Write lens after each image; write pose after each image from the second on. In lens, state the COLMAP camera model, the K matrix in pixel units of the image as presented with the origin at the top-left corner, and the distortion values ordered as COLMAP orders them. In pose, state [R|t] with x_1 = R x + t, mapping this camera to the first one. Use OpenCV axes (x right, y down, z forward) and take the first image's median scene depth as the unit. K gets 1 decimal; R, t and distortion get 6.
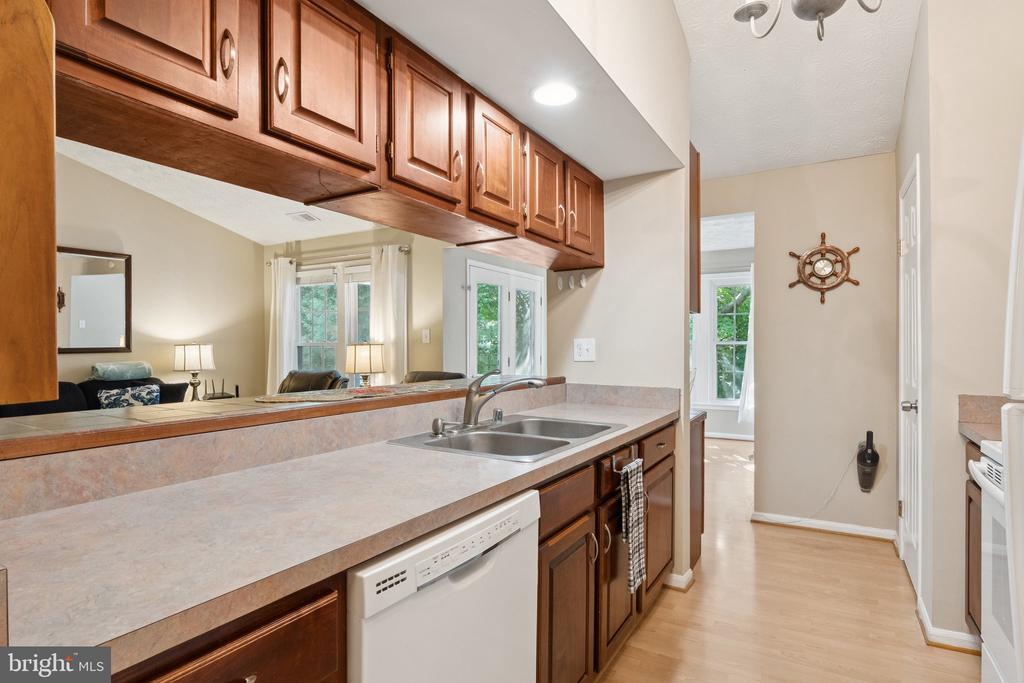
lens RADIAL K [[533.0, 0, 506.6], [0, 533.0, 350.3], [0, 0, 1]] dist [-0.002988, -0.000184]
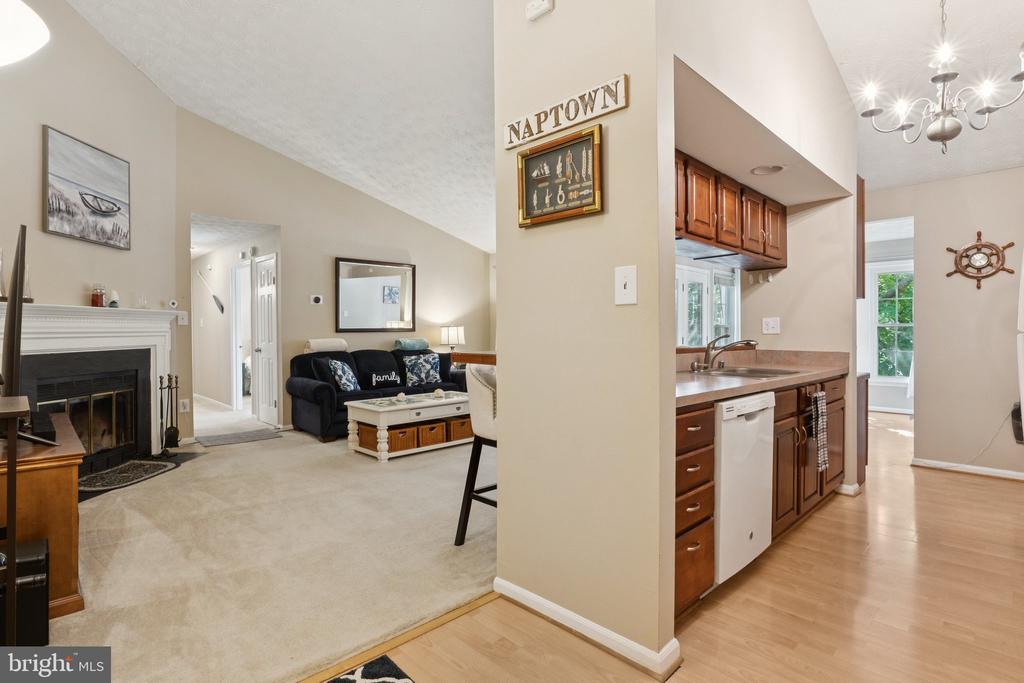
lens RADIAL K [[505.3, 0, 505.9], [0, 505.3, 335.5], [0, 0, 1]] dist [0.000396, 0.000209]
pose [[0.967252, 0.002100, -0.253811, -0.164256], [-0.003088, 0.999989, -0.003497, 0.026620], [0.253800, 0.004166, 0.967248, -0.402791]]
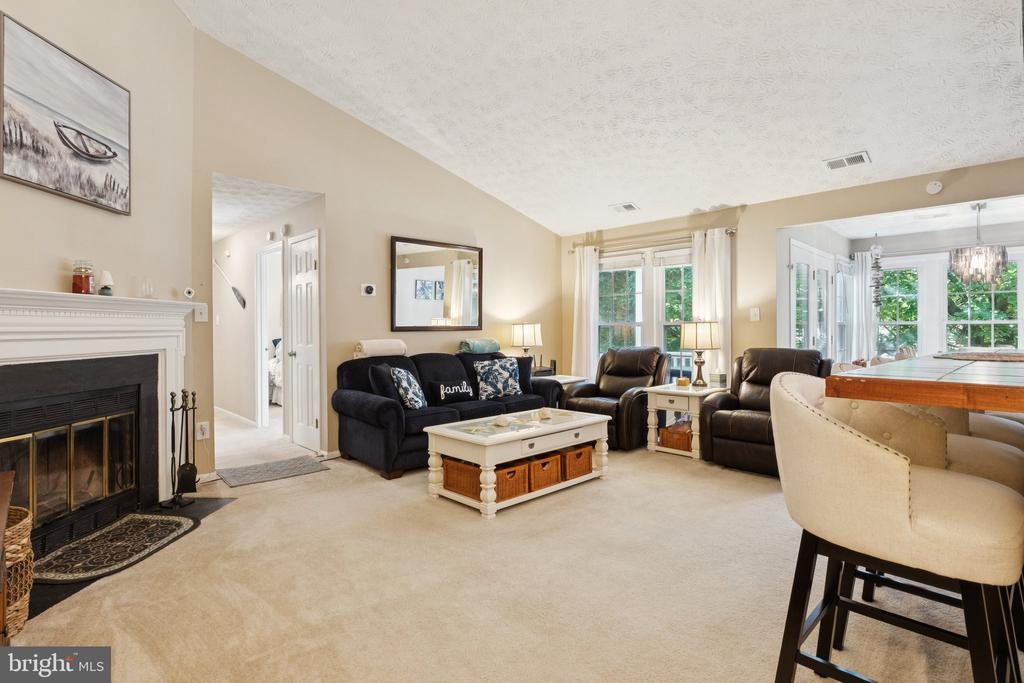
lens RADIAL K [[505.2, 0, 505.4], [0, 505.2, 329.5], [0, 0, 1]] dist [0.000265, -0.000456]
pose [[0.965158, -0.001780, -0.261663, -0.525222], [-0.001694, 0.999913, -0.013053, 0.023980], [0.261664, 0.013042, 0.965071, -0.102247]]
